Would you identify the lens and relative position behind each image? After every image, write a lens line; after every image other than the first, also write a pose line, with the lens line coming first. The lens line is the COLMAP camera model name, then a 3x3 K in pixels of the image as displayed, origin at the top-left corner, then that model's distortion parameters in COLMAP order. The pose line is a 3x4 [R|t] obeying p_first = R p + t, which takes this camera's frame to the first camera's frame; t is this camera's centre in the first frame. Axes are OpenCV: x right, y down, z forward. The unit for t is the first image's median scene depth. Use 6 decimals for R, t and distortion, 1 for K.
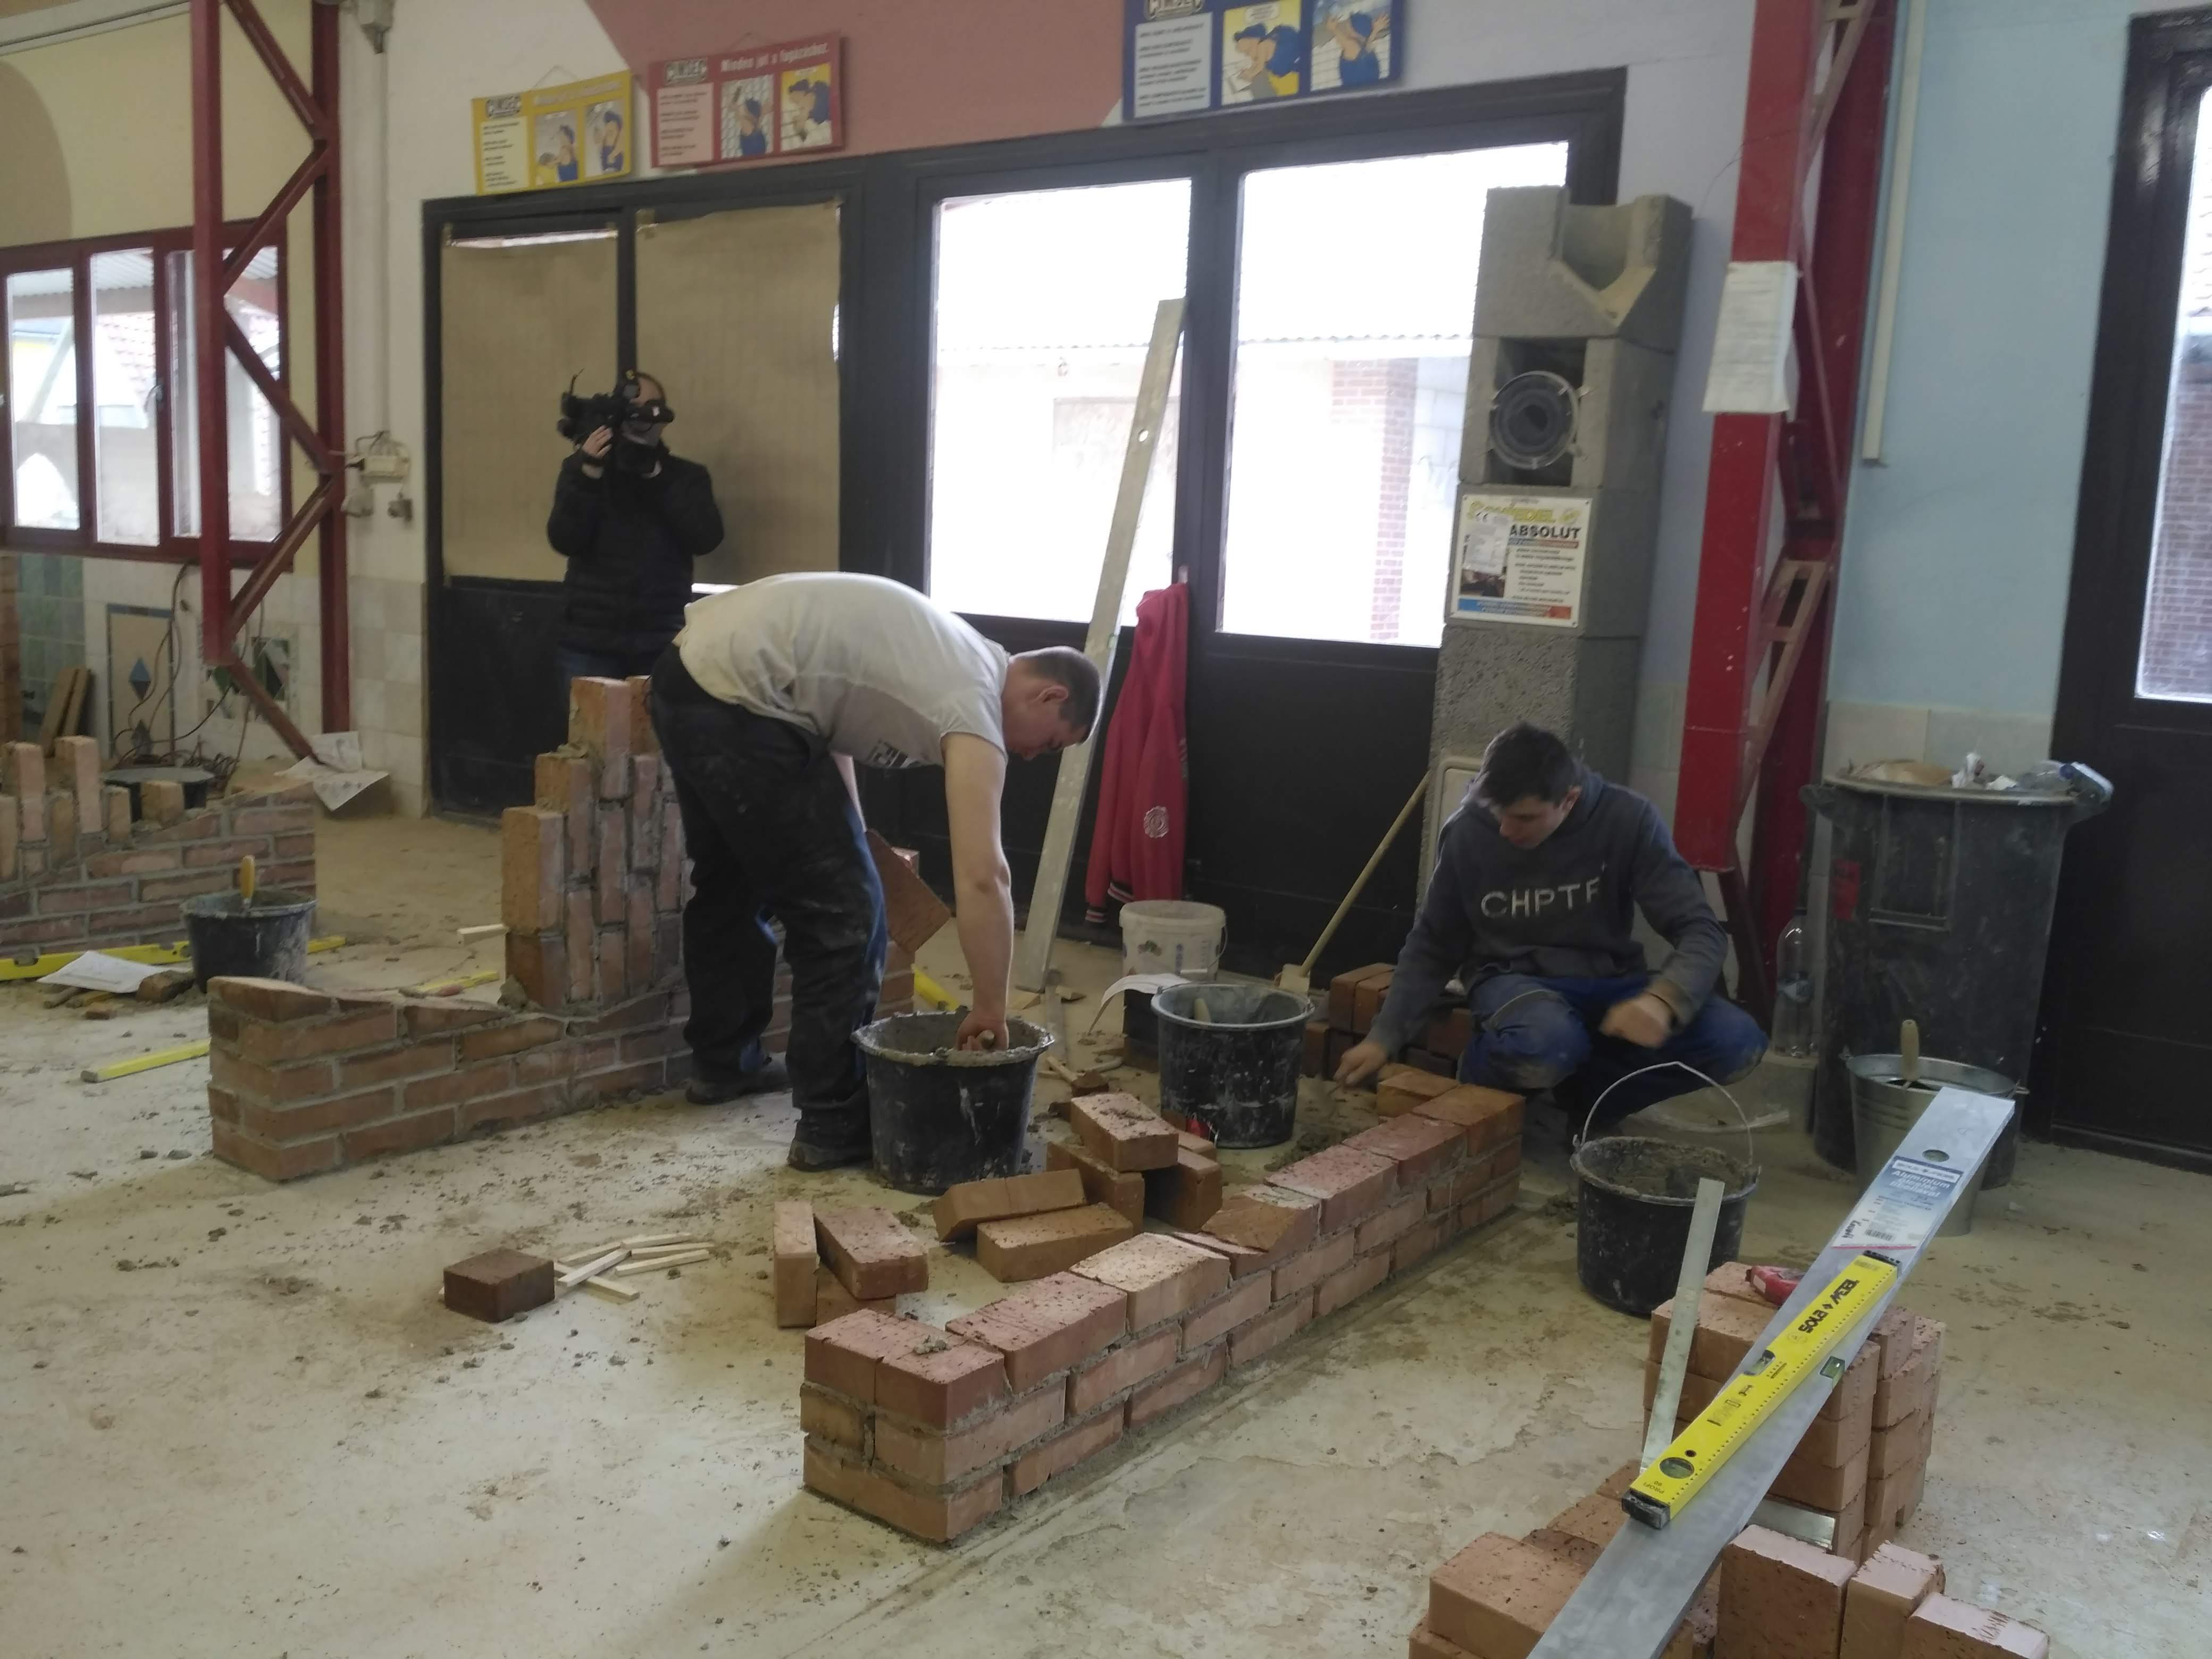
lens RADIAL K [[1939.8, 0, 1102.3], [0, 1939.8, 814.8], [0, 0, 1]] dist [0.101928, -0.218366]
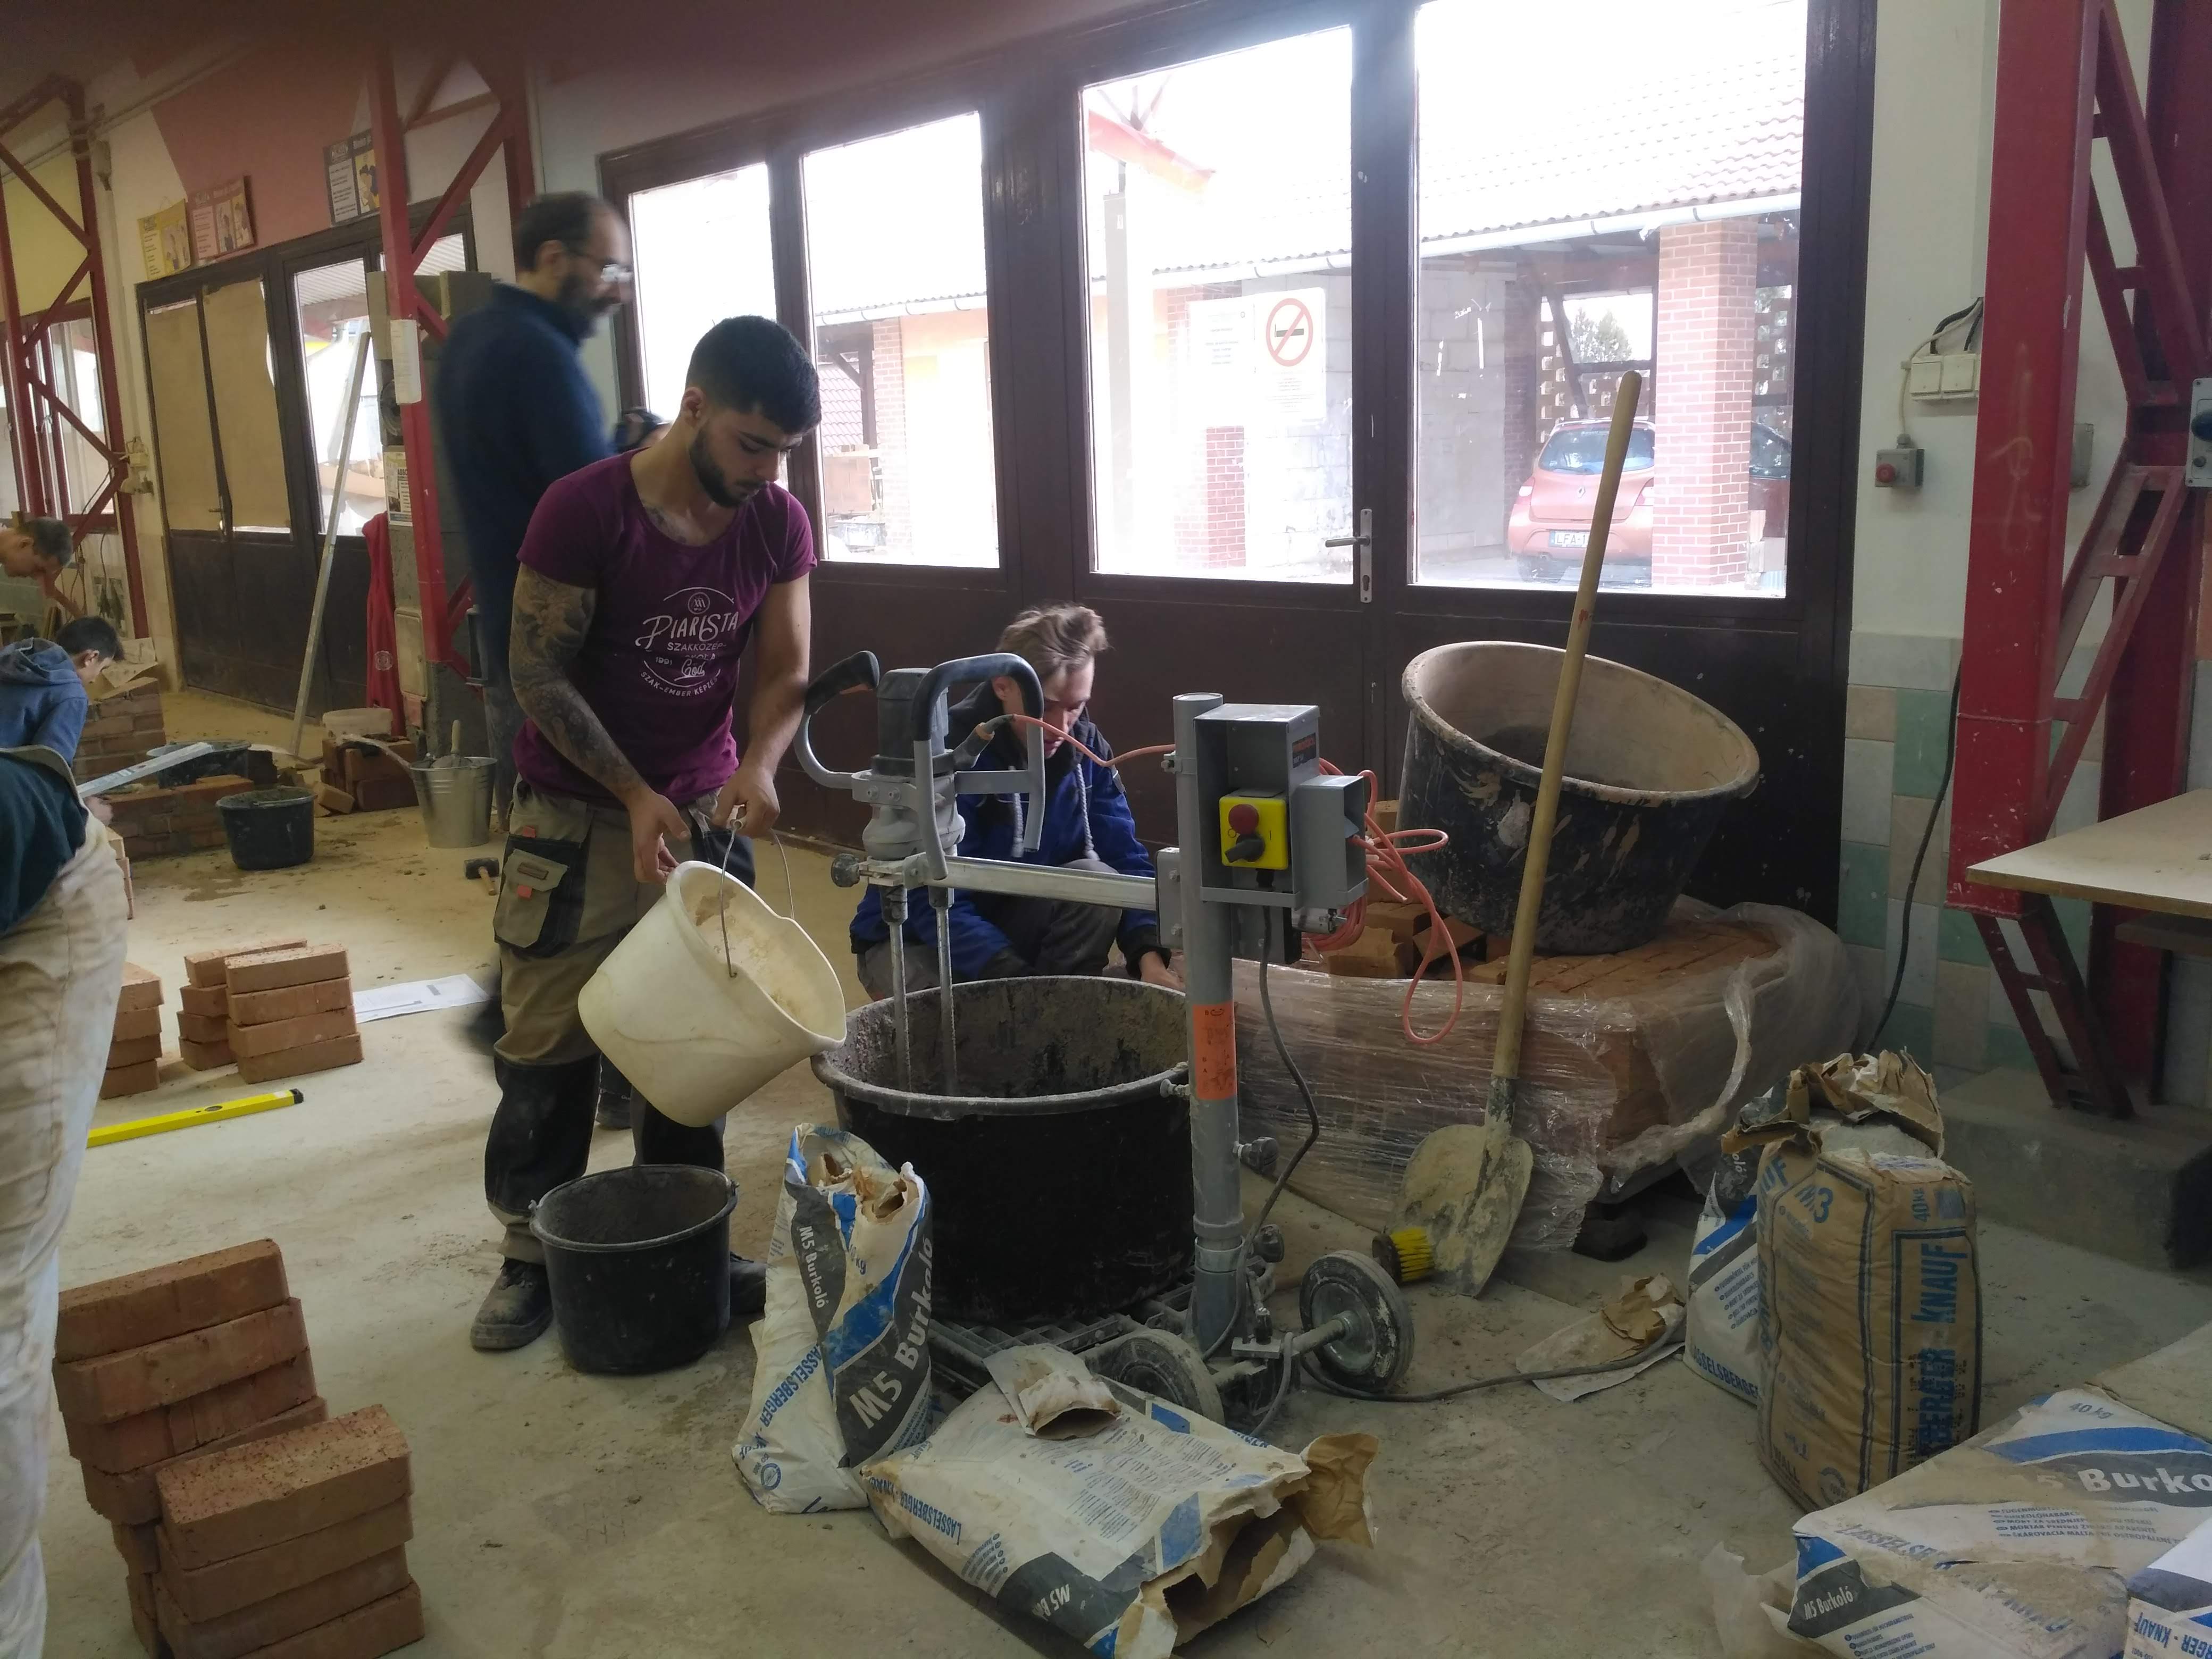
lens RADIAL K [[1922.5, 0, 1106.6], [0, 1922.5, 824.5], [0, 0, 1]] dist [0.090793, -0.185413]
pose [[0.974344, -0.030080, -0.223046, 1.050625], [0.042215, 0.997865, 0.049837, 0.092186], [0.221071, -0.057974, 0.973533, -0.481750]]
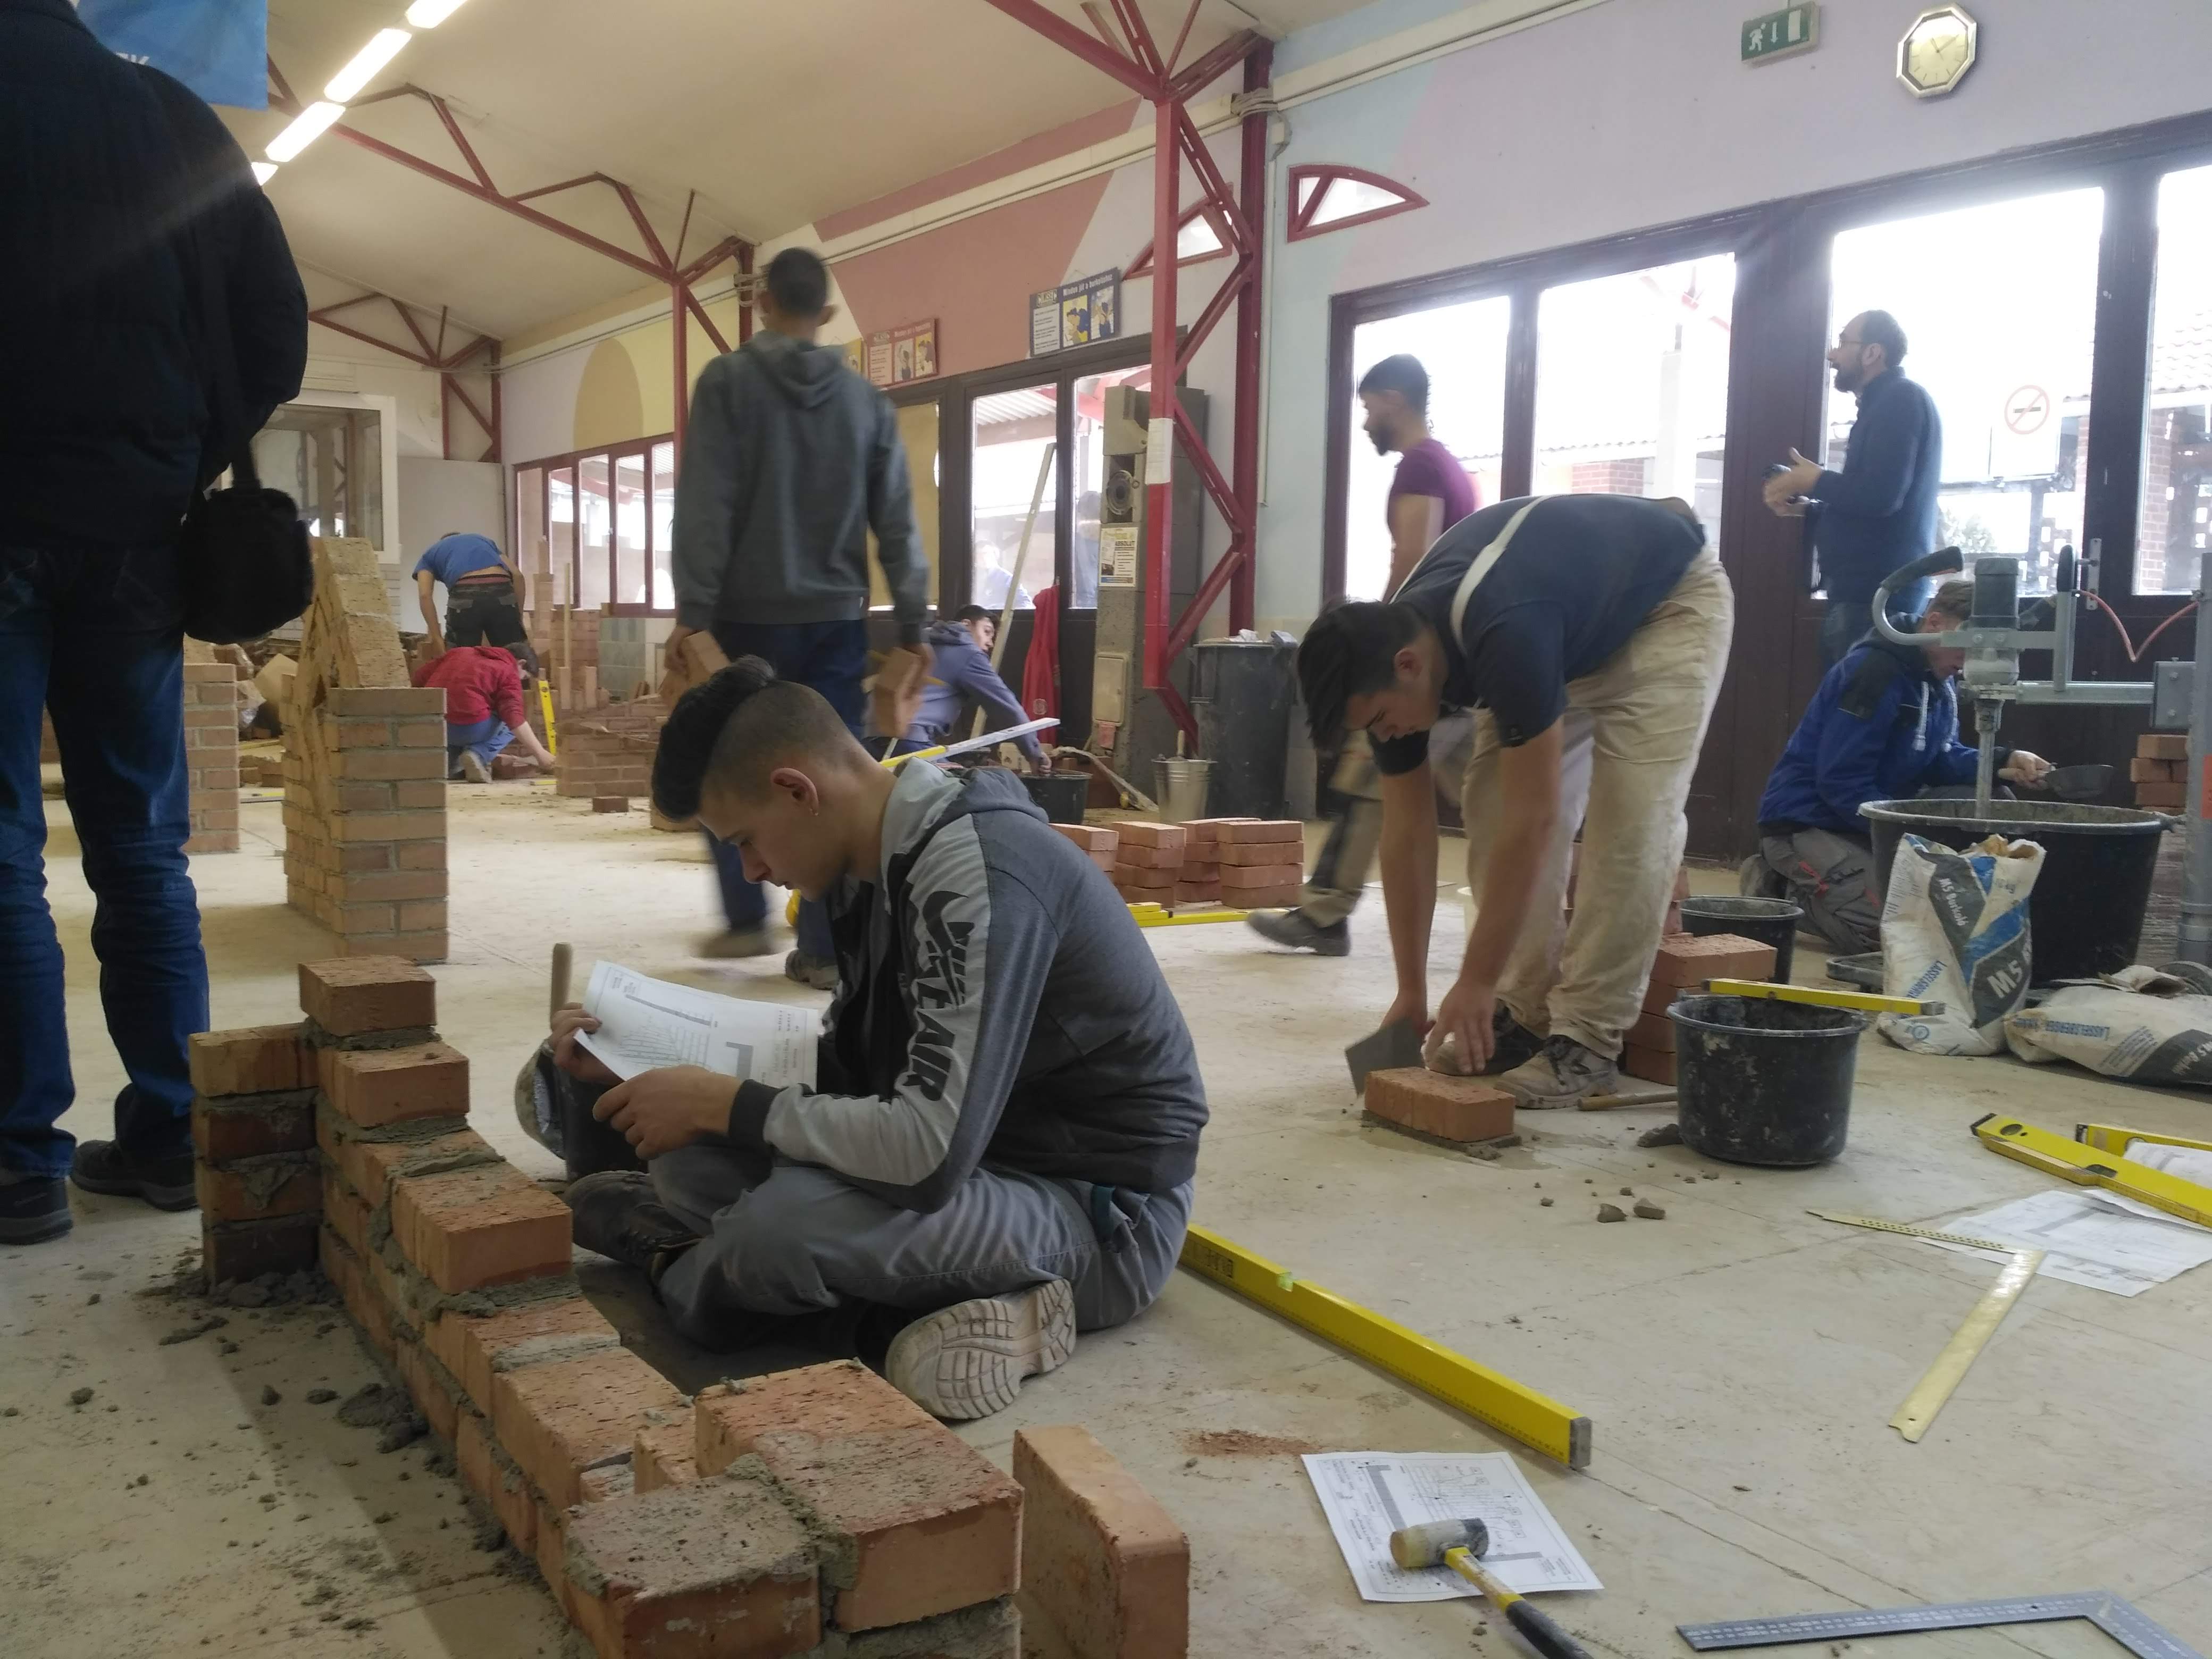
lens RADIAL K [[1939.8, 0, 1102.3], [0, 1939.8, 814.8], [0, 0, 1]] dist [0.101928, -0.218366]
pose [[0.942234, 0.005019, -0.334919, 0.806503], [-0.026755, 0.997820, -0.060319, 0.247861], [0.333886, 0.065796, 0.940314, -0.878014]]
